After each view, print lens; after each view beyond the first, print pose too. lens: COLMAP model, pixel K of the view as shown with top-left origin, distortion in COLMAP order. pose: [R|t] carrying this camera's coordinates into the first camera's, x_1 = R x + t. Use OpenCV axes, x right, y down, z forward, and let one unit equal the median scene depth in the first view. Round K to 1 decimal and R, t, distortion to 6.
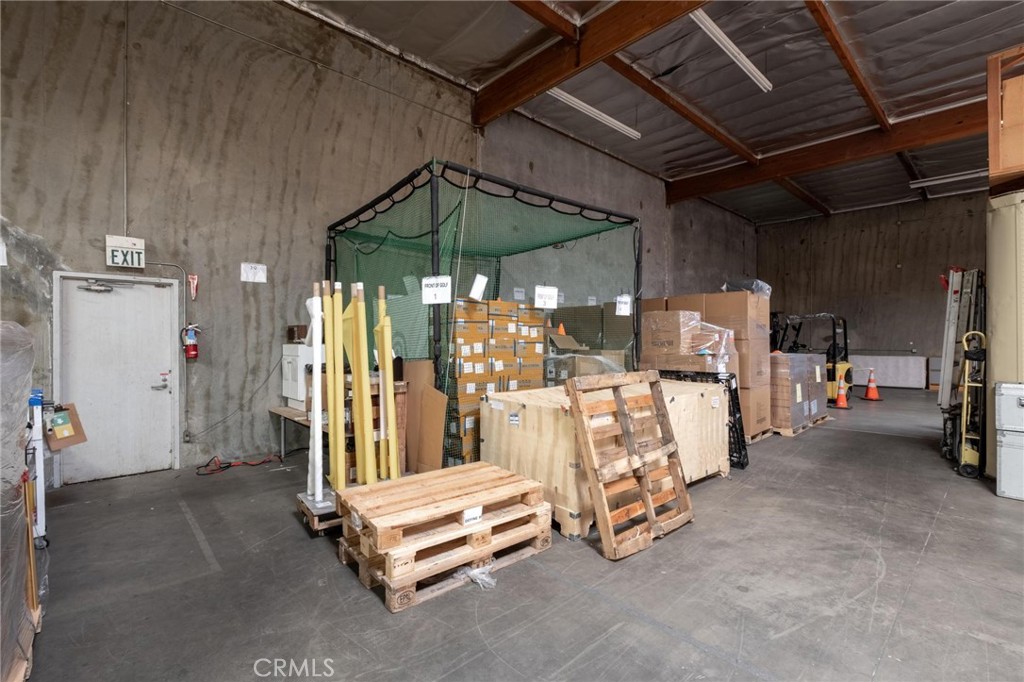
lens RADIAL K [[446.0, 0, 509.5], [0, 446.0, 341.7], [0, 0, 1]] dist [-0.001176, -0.003013]
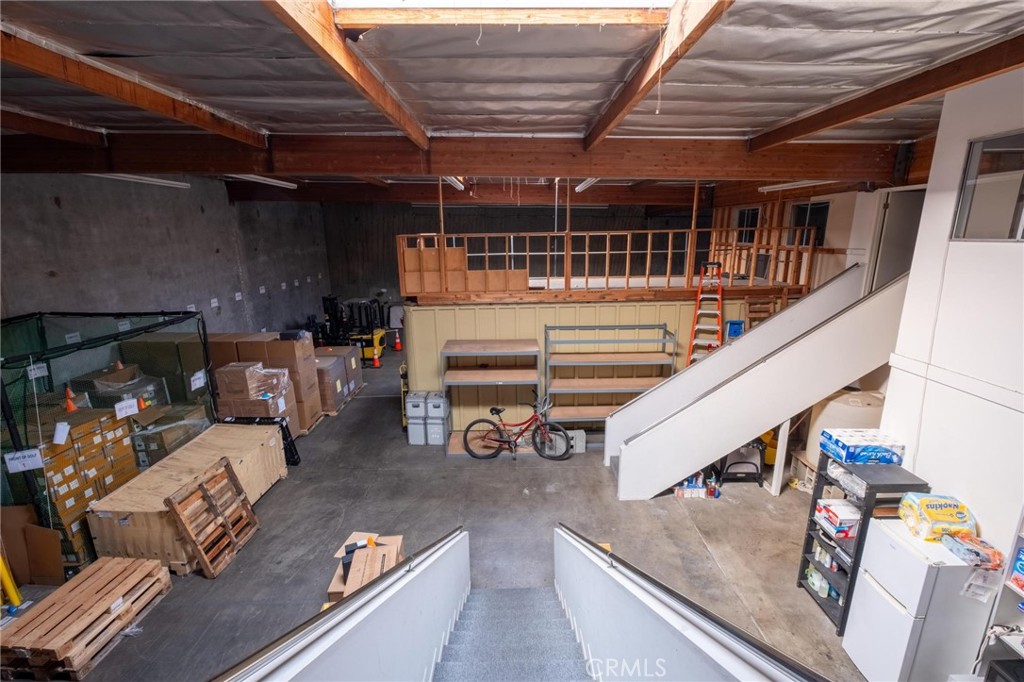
lens RADIAL K [[446.0, 0, 513.8], [0, 446.0, 338.2], [0, 0, 1]] dist [-0.001176, -0.003013]
pose [[0.668860, -0.180053, 0.721254, -0.063734], [0.008534, 0.972021, 0.234740, -0.609754], [-0.743339, -0.150853, 0.651682, -0.678580]]
